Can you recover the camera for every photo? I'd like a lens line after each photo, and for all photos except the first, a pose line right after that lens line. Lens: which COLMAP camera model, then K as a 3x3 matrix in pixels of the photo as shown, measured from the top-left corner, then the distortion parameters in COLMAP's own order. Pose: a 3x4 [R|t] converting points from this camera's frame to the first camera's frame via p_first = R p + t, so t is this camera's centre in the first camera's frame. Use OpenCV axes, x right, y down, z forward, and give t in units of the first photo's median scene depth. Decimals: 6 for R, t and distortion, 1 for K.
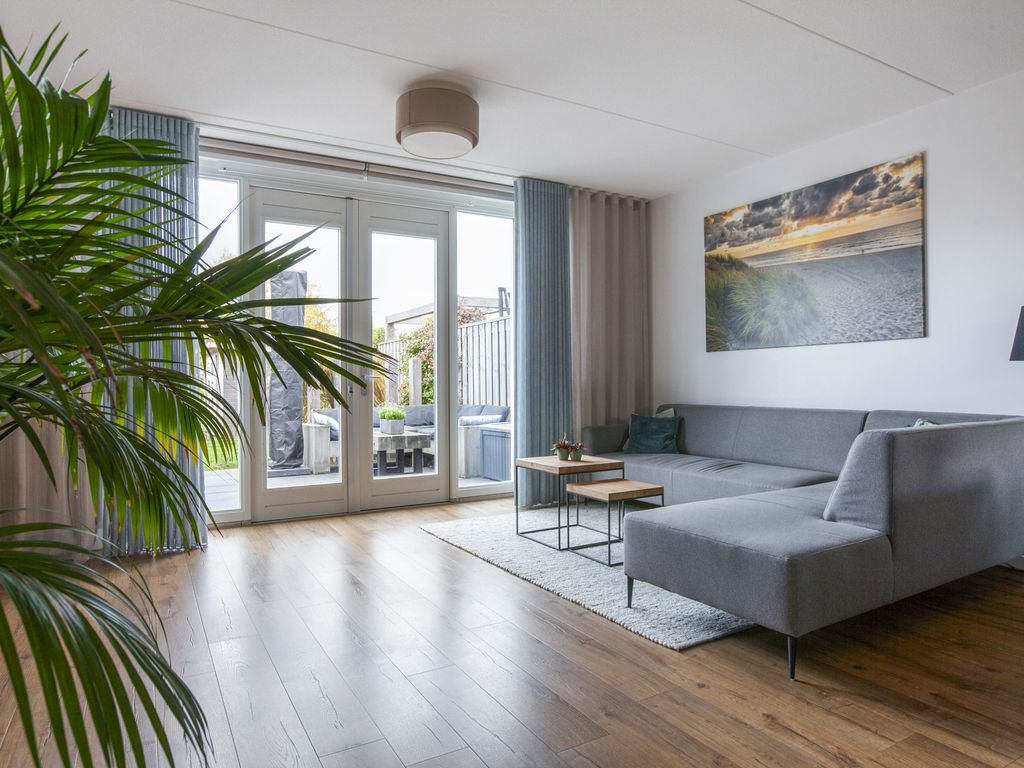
lens RADIAL K [[649.5, 0, 510.7], [0, 649.5, 380.9], [0, 0, 1]] dist [-0.047855, 0.037112]
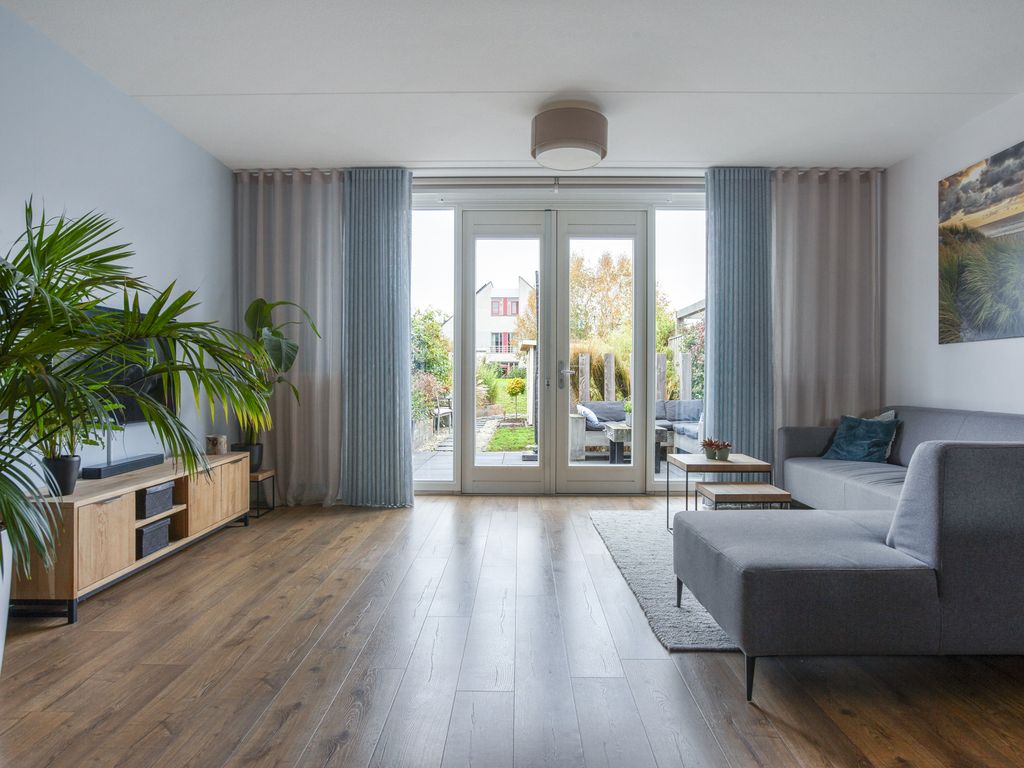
lens RADIAL K [[649.5, 0, 510.7], [0, 649.5, 380.9], [0, 0, 1]] dist [-0.047855, 0.037112]
pose [[0.857588, 0.012701, -0.514180, 0.290010], [-0.008277, 0.999906, 0.010894, -0.002173], [0.514270, -0.005087, 0.857613, 0.014397]]
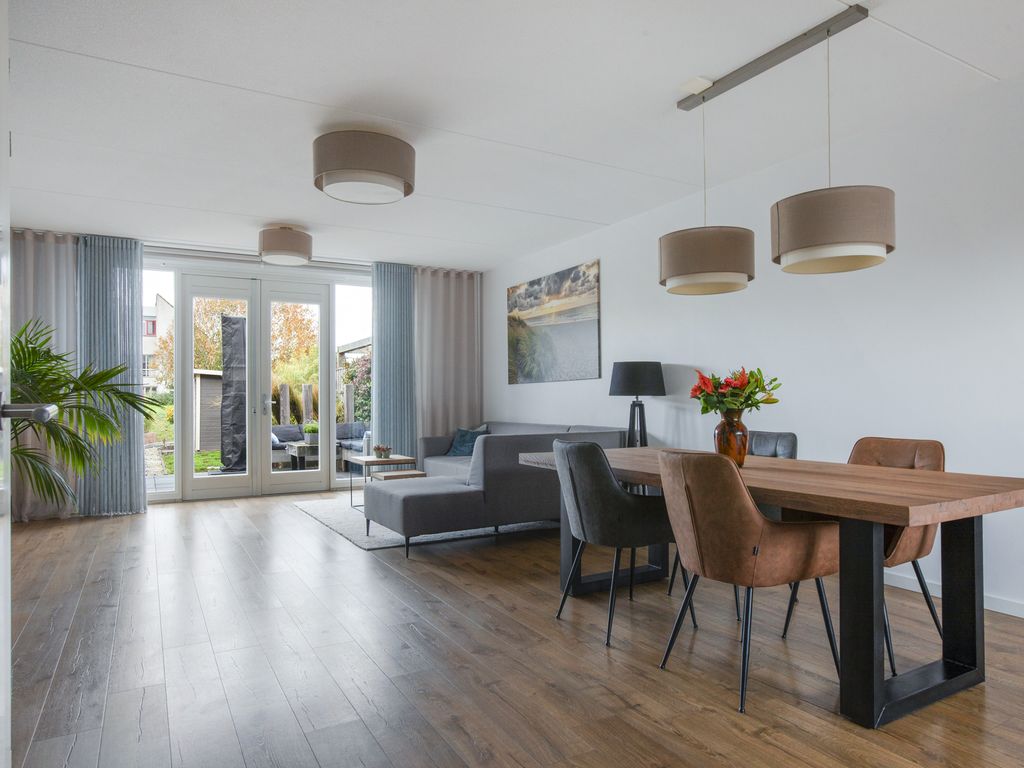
lens RADIAL K [[657.1, 0, 513.0], [0, 657.1, 395.7], [0, 0, 1]] dist [-0.036937, 0.004951]
pose [[0.999942, 0.000037, -0.010784, 0.373690], [-0.000095, 0.999986, -0.005326, -0.014056], [0.010784, 0.005327, 0.999928, -0.489171]]
